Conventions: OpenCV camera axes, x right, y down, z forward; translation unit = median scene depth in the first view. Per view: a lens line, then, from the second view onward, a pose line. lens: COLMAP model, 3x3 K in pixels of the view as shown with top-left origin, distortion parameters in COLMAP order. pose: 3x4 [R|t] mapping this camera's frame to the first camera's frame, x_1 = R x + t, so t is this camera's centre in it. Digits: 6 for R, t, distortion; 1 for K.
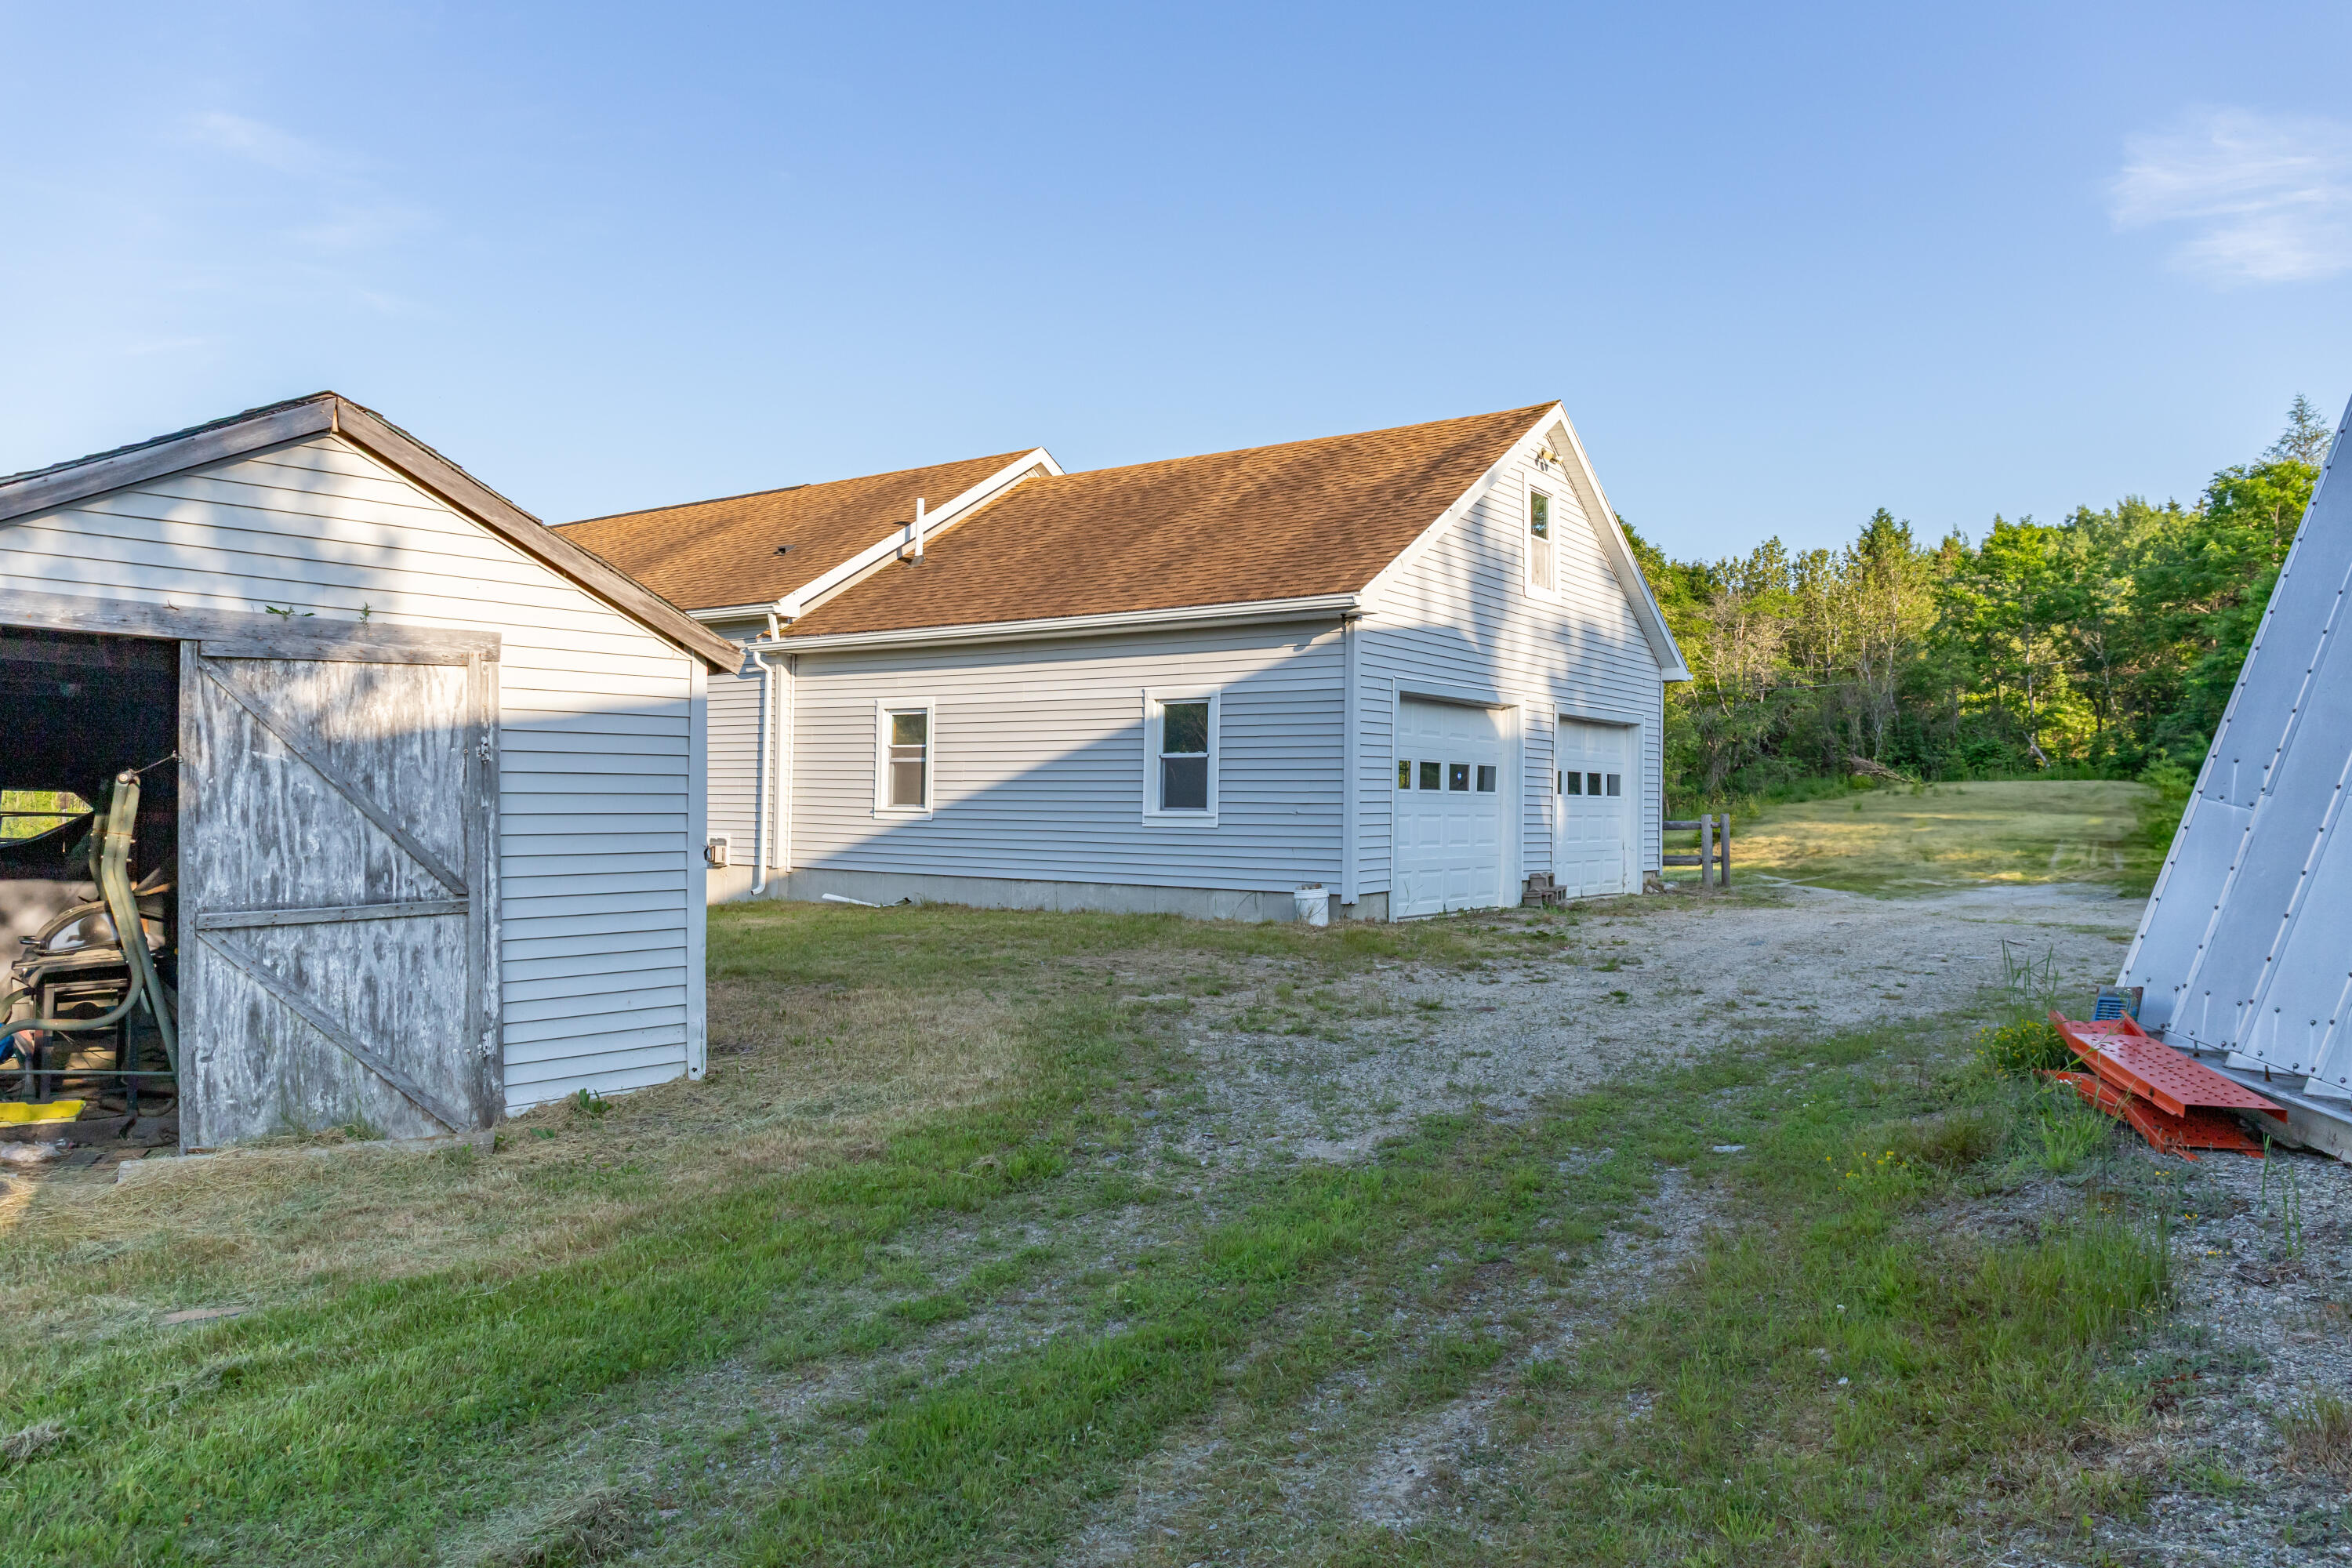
lens RADIAL K [[1572.6, 0, 1176.0], [0, 1572.6, 784.0], [0, 0, 1]] dist [-0.042723, 0.002944]
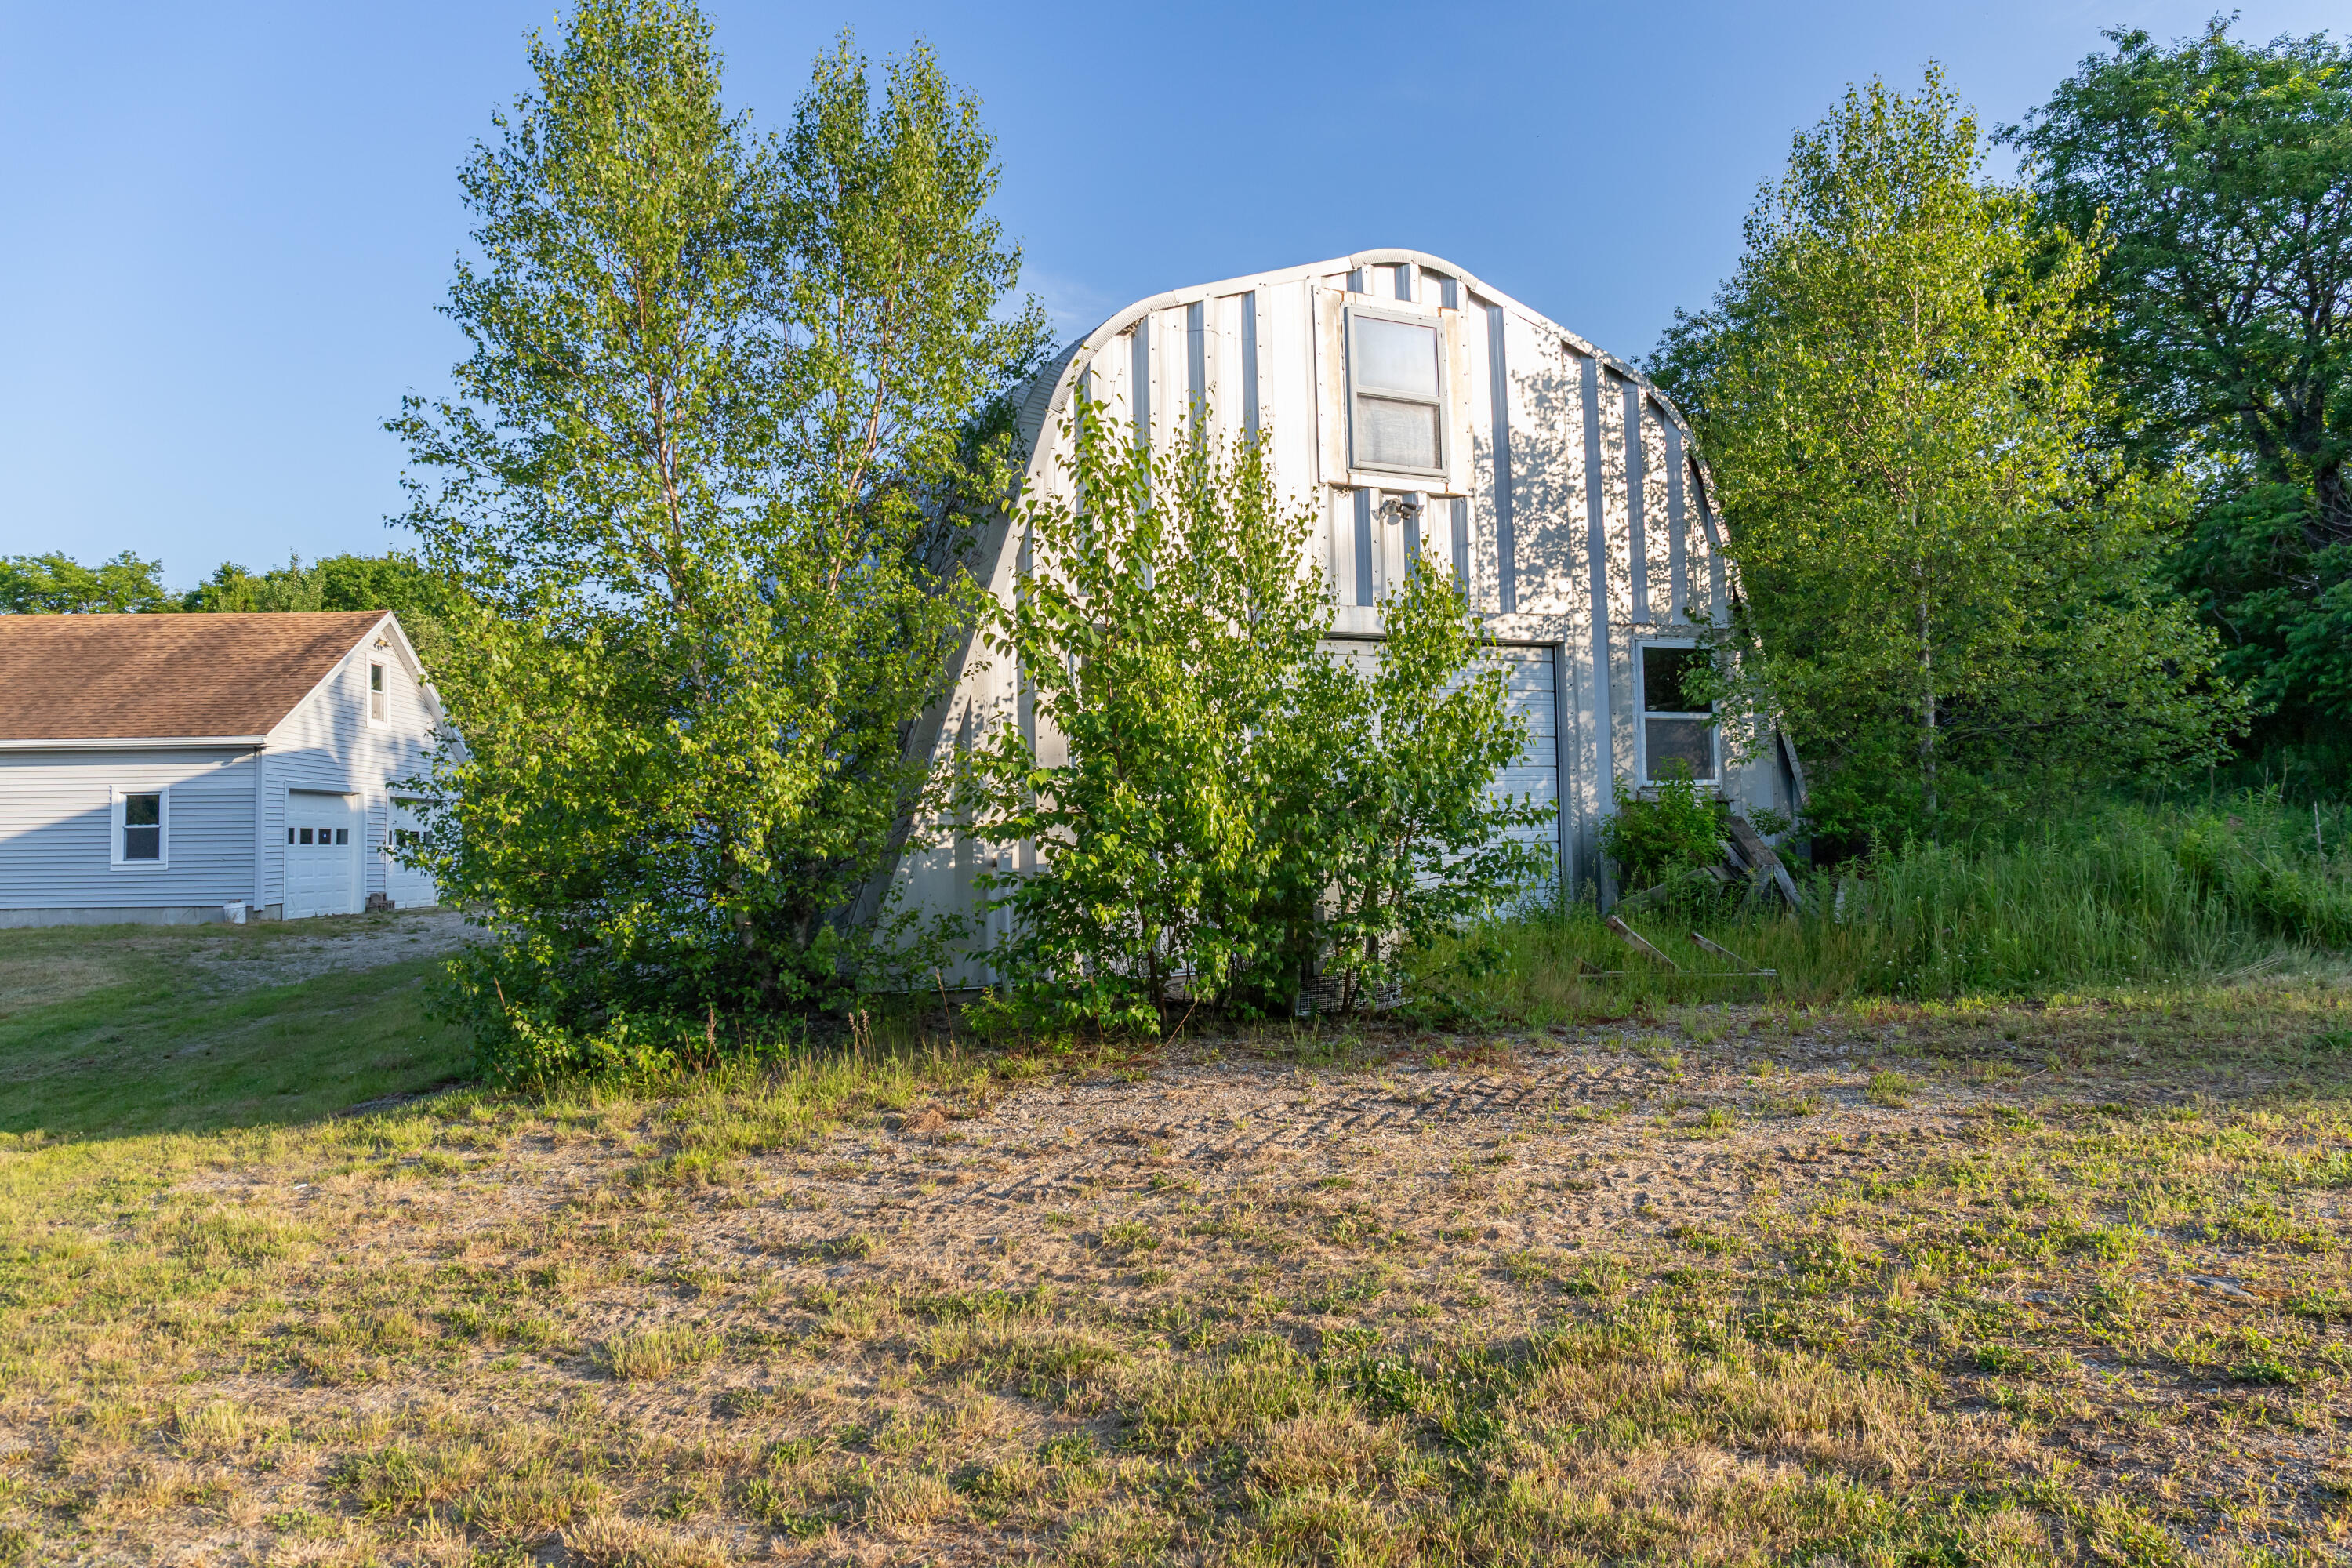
lens RADIAL K [[1613.8, 0, 1167.3], [0, 1613.8, 784.4], [0, 0, 1]] dist [-0.002033, -0.025372]
pose [[0.779322, 0.003669, 0.626613, -0.212705], [0.011286, 0.999738, -0.019890, -0.016848], [-0.626522, 0.022573, 0.779076, -0.982211]]
